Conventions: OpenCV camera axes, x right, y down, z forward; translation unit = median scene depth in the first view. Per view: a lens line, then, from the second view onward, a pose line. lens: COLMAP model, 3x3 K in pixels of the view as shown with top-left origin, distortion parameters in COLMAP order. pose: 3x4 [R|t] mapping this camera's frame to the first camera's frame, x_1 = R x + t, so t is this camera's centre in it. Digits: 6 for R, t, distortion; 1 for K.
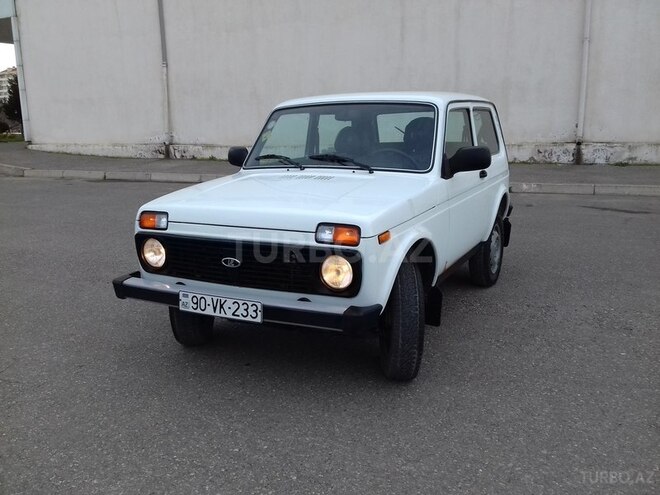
lens RADIAL K [[608.2, 0, 330.0], [0, 608.2, 247.5], [0, 0, 1]] dist [0.065774, -0.136966]
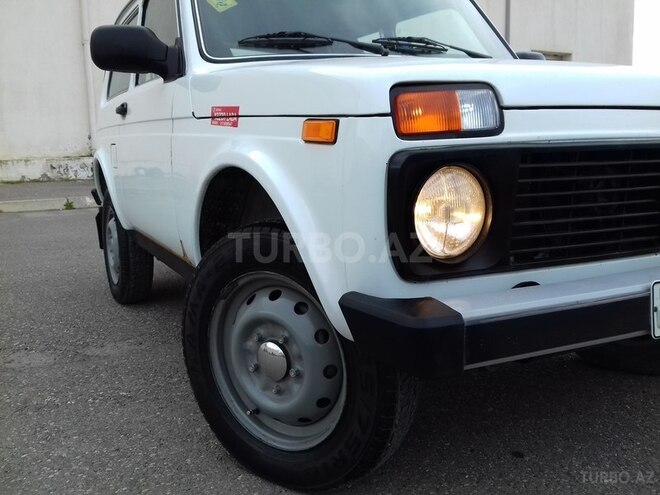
lens RADIAL K [[608.2, 0, 330.0], [0, 608.2, 247.5], [0, 0, 1]] dist [0.065774, -0.136966]
pose [[0.565422, -0.122175, 0.815703, -0.465284], [0.179638, 0.983469, 0.022783, 0.006656], [-0.805002, 0.133649, 0.578022, 0.689875]]
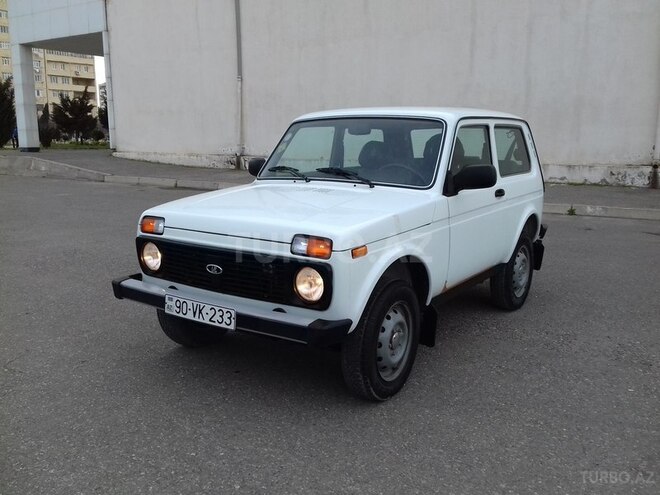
lens RADIAL K [[608.2, 0, 330.0], [0, 608.2, 247.5], [0, 0, 1]] dist [0.065774, -0.136966]
pose [[0.990504, 0.047920, -0.128862, 0.114397], [-0.050982, 0.998488, -0.020566, -0.000502], [0.127682, 0.026940, 0.991449, 0.009925]]
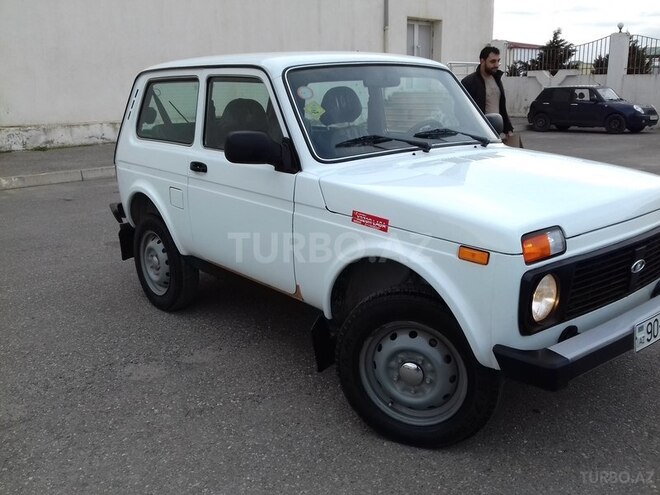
lens RADIAL K [[608.2, 0, 330.0], [0, 608.2, 247.5], [0, 0, 1]] dist [0.065774, -0.136966]
pose [[0.368368, -0.219842, 0.903313, -0.715967], [0.200298, 0.967587, 0.153804, -0.139510], [-0.907847, 0.124275, 0.400462, 0.750016]]
